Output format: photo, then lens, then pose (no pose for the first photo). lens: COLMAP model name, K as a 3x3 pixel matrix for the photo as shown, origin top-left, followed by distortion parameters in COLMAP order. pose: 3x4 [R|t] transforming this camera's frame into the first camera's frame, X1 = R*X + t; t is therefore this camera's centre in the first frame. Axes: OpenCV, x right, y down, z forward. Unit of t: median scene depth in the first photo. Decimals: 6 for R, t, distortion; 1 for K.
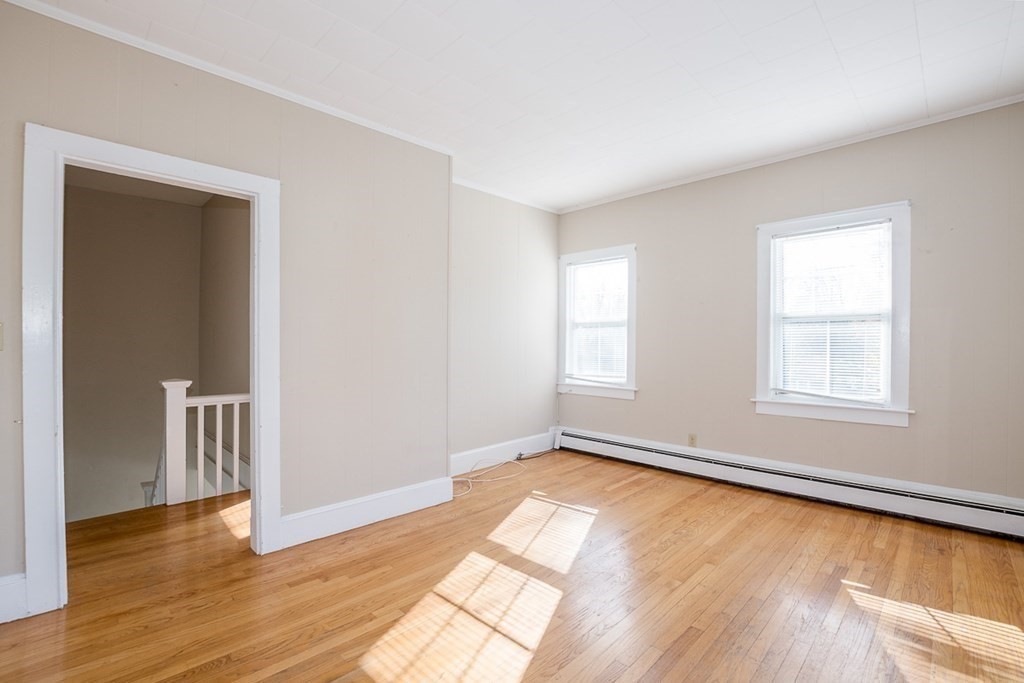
lens RADIAL K [[443.7, 0, 508.3], [0, 443.7, 344.2], [0, 0, 1]] dist [-0.032121, 0.003680]
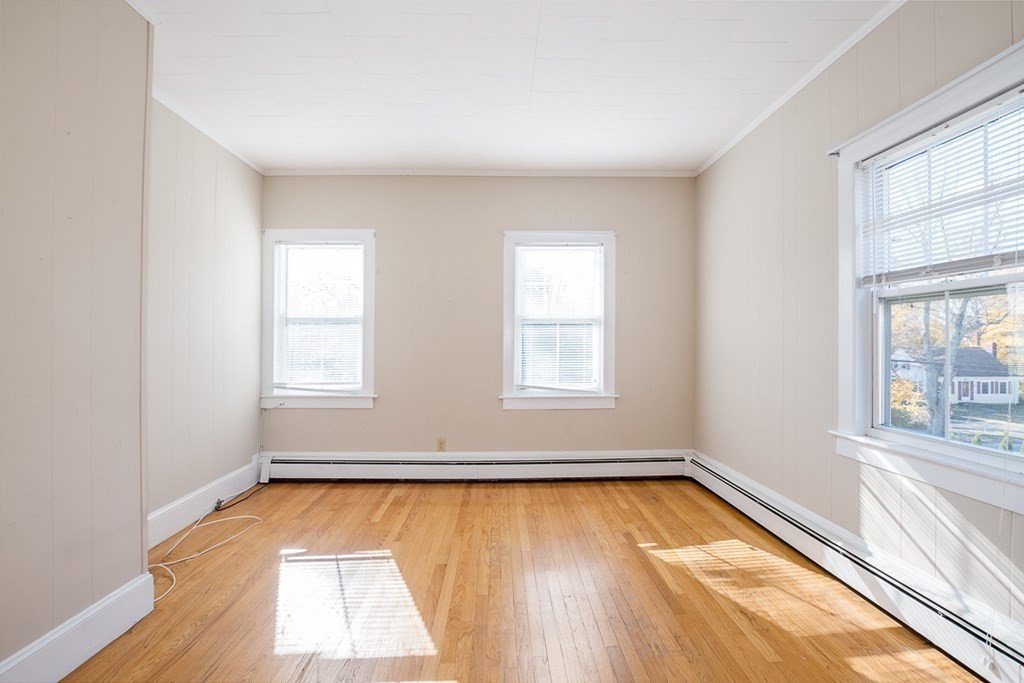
lens RADIAL K [[443.7, 0, 496.0], [0, 443.7, 344.7], [0, 0, 1]] dist [-0.032121, 0.003680]
pose [[0.700730, -0.001694, 0.713425, -0.208896], [0.003958, 0.999991, -0.001514, 0.003193], [-0.713416, 0.003885, 0.700730, 0.267449]]
